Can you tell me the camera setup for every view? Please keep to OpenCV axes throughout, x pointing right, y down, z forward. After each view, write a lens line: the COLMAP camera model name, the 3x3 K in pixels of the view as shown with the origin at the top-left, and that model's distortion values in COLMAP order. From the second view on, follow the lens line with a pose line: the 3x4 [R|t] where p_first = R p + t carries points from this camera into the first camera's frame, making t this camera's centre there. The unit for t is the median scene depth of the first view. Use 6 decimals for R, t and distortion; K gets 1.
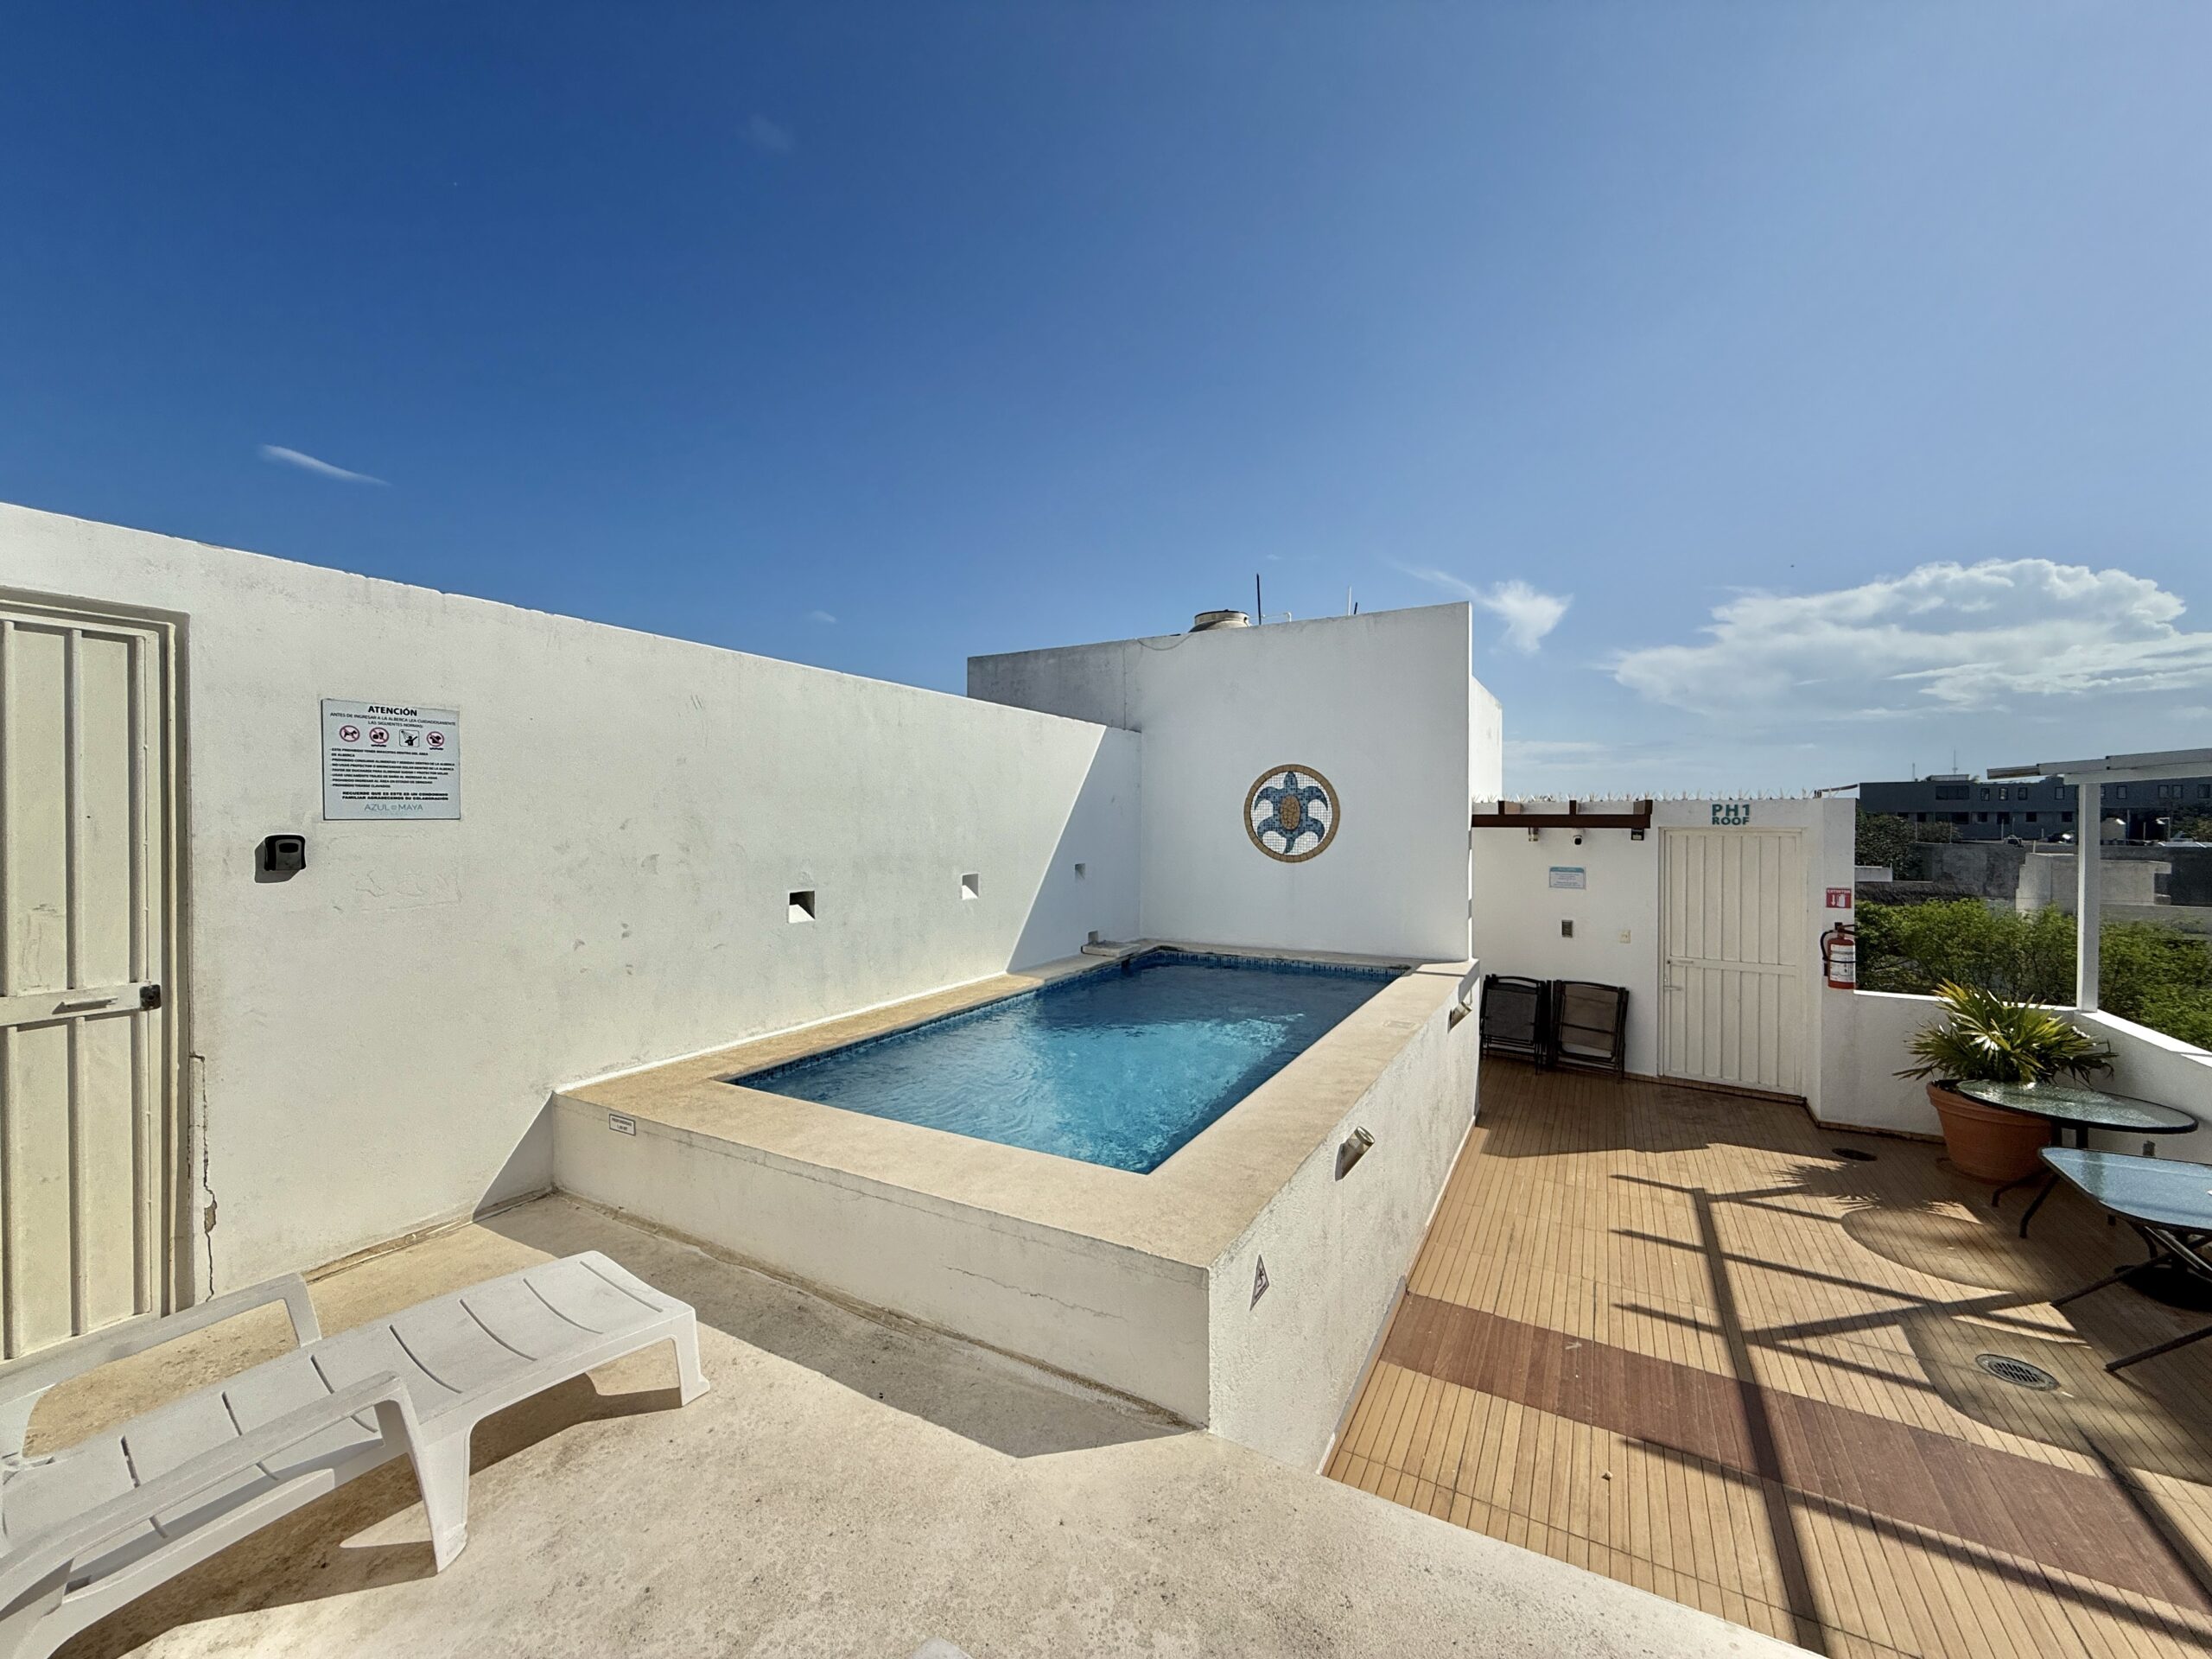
lens RADIAL K [[882.9, 0, 1102.8], [0, 882.9, 830.0], [0, 0, 1]] dist [0.000727, -0.000154]
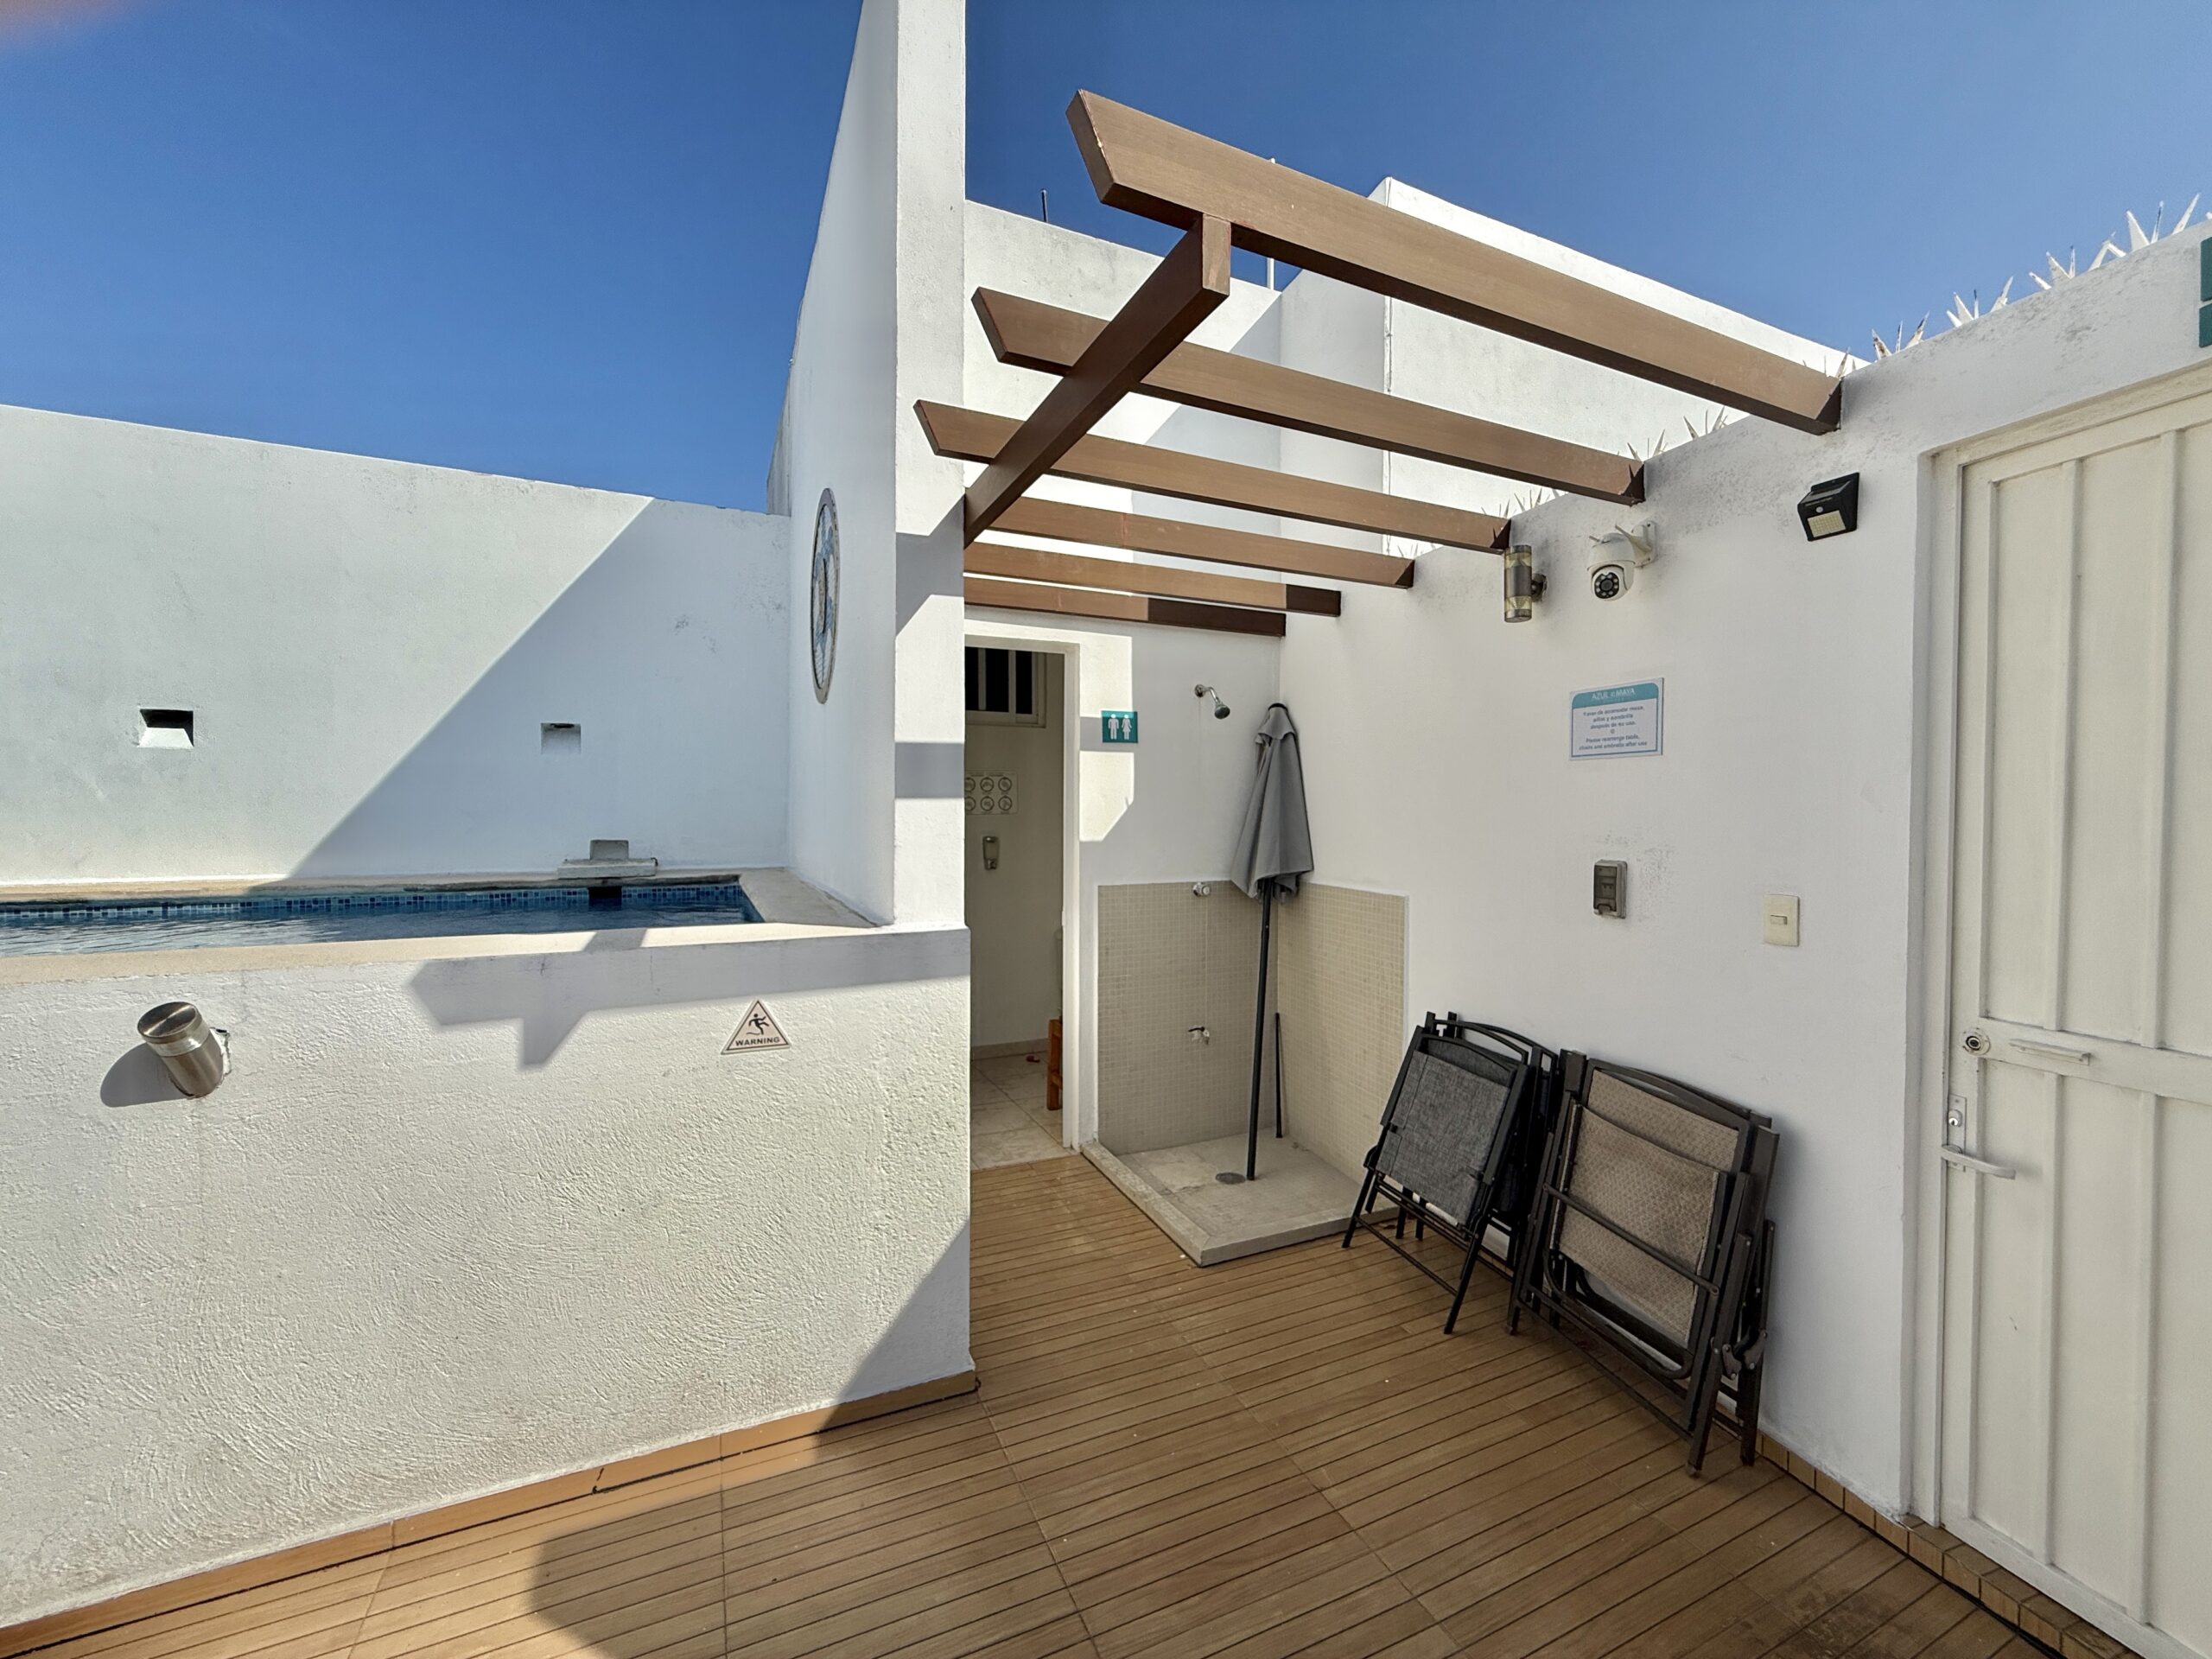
lens RADIAL K [[882.9, 0, 1102.8], [0, 882.9, 830.0], [0, 0, 1]] dist [0.000727, -0.000154]
pose [[0.813117, 0.015760, -0.581887, 0.711983], [-0.013631, 0.999875, 0.008034, 0.116051], [0.581941, 0.001399, 0.813230, 0.825750]]
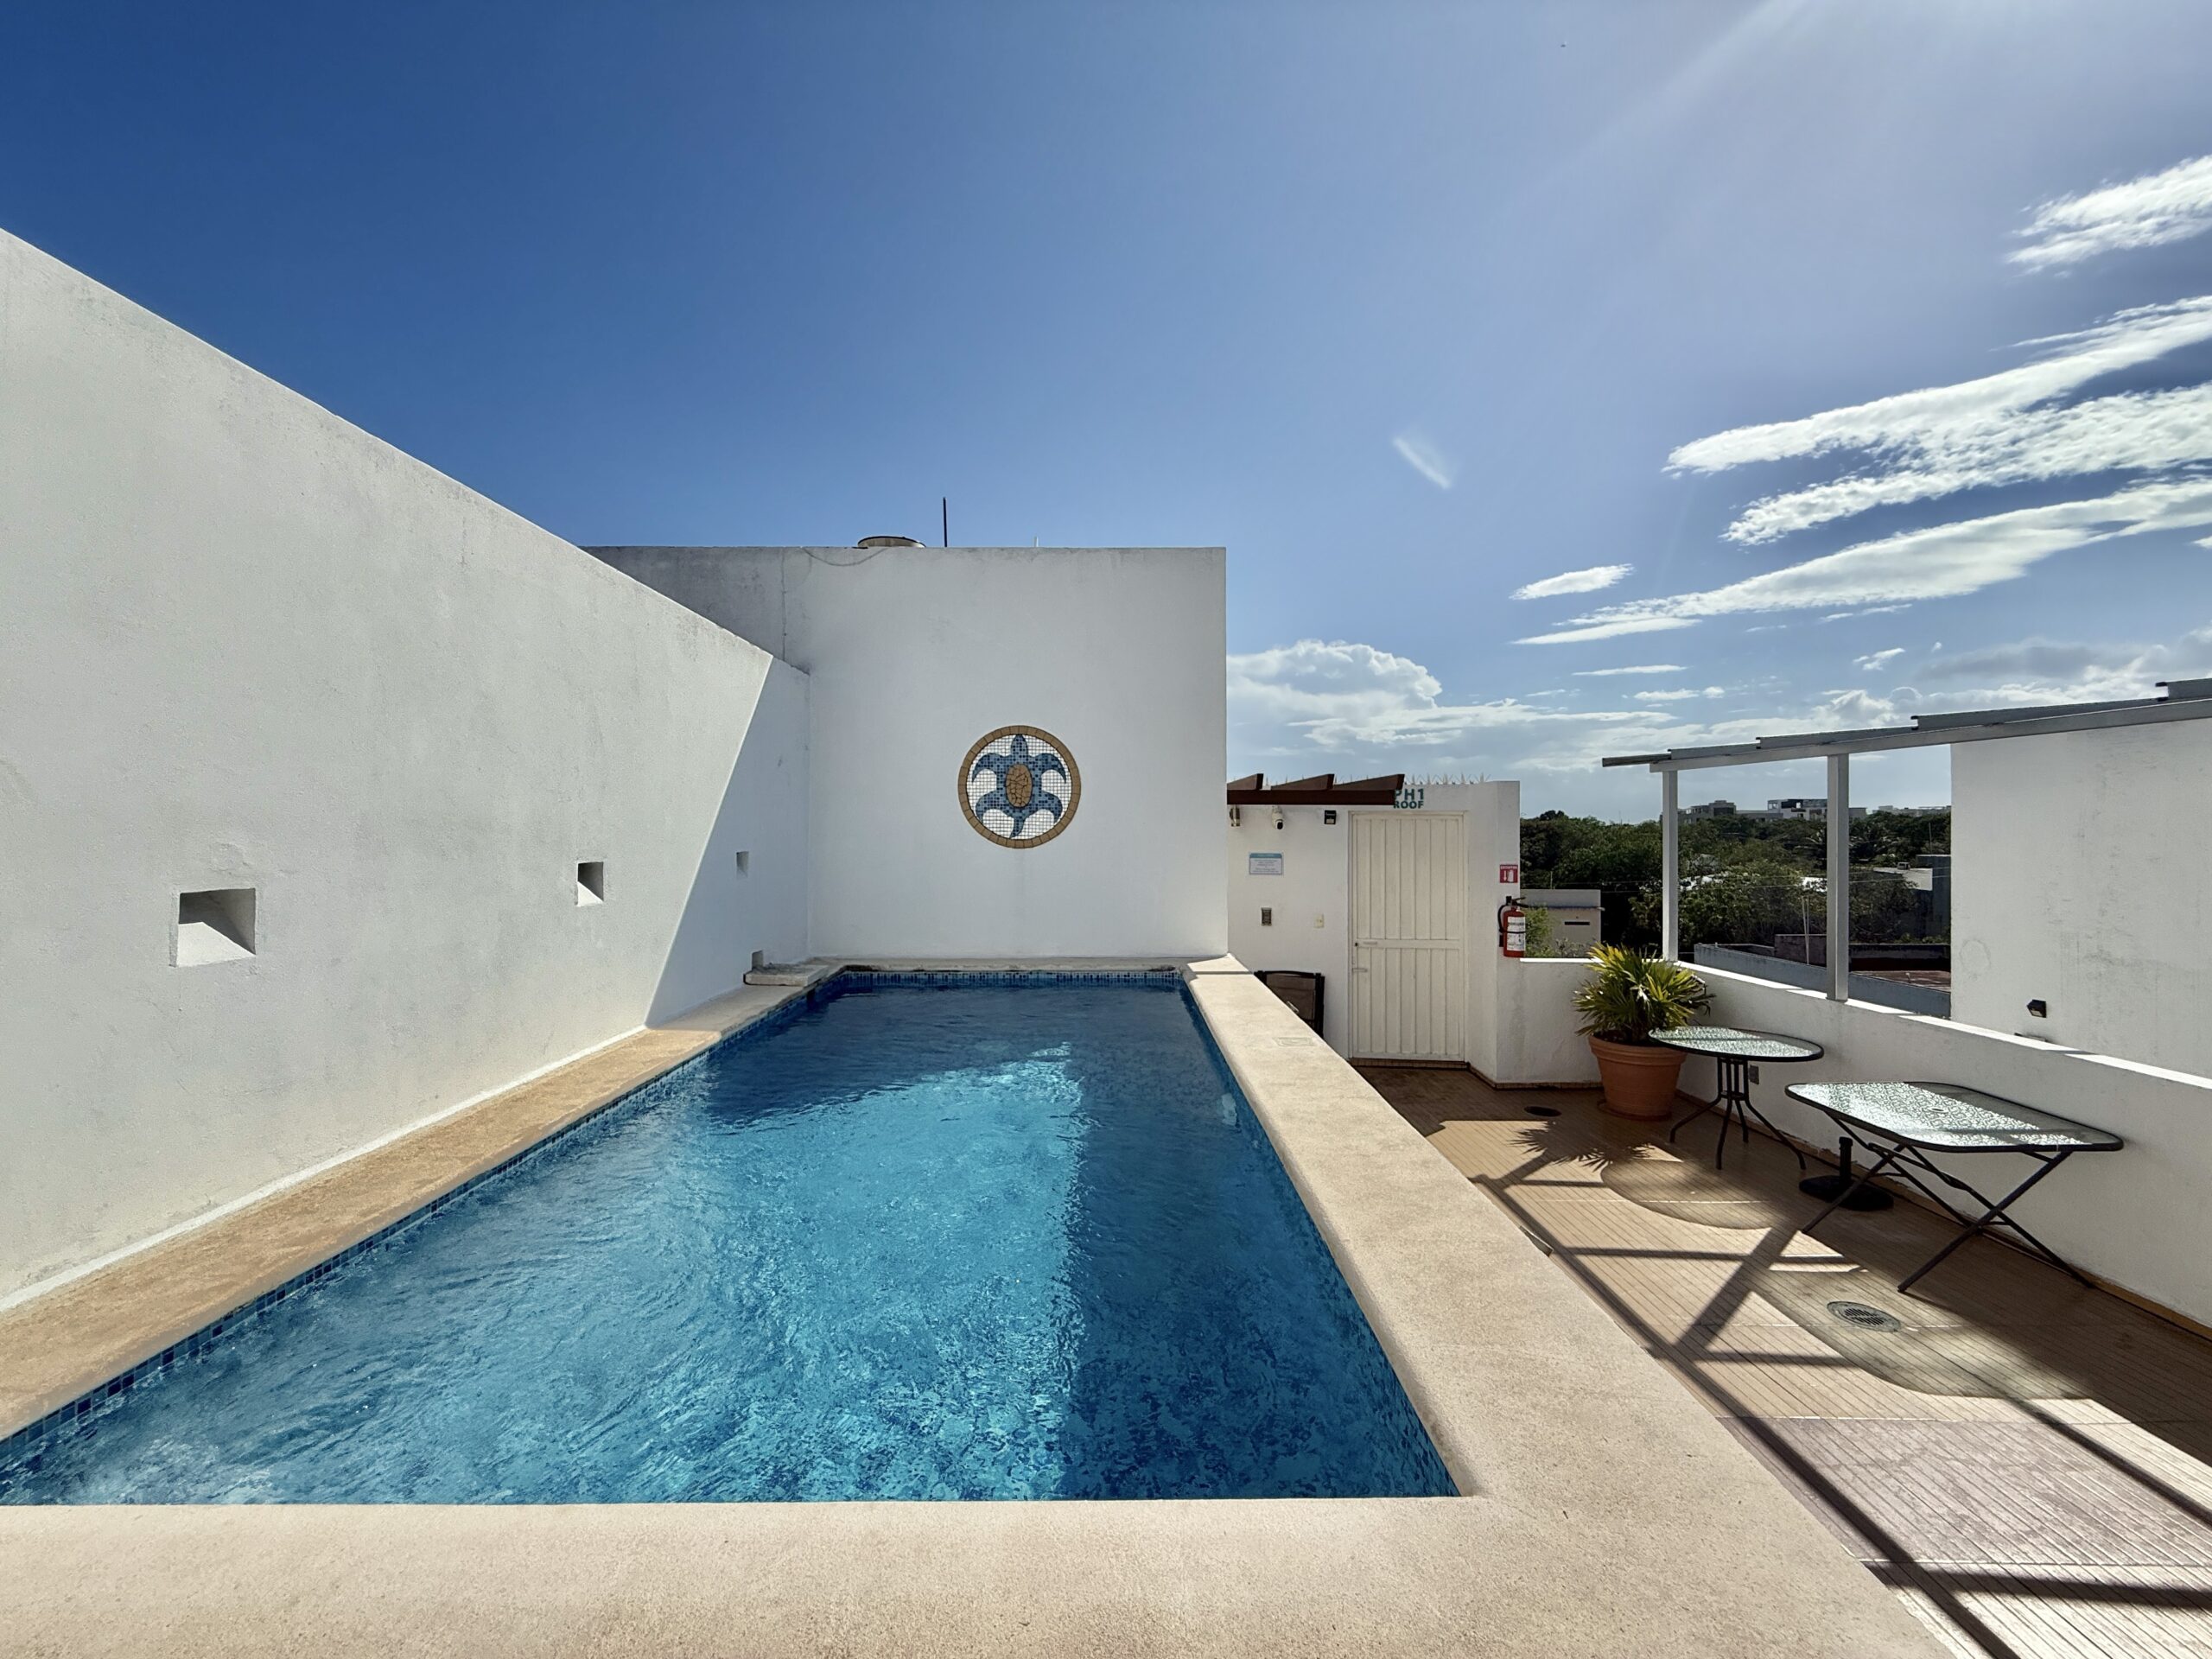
lens RADIAL K [[883.2, 0, 1101.7], [0, 883.2, 826.3], [0, 0, 1]] dist [0.000403, 0.000646]
pose [[0.869088, 0.003982, 0.494641, -0.136997], [0.005258, 0.999837, -0.017289, 0.036437], [-0.494629, 0.017626, 0.868926, 0.317420]]
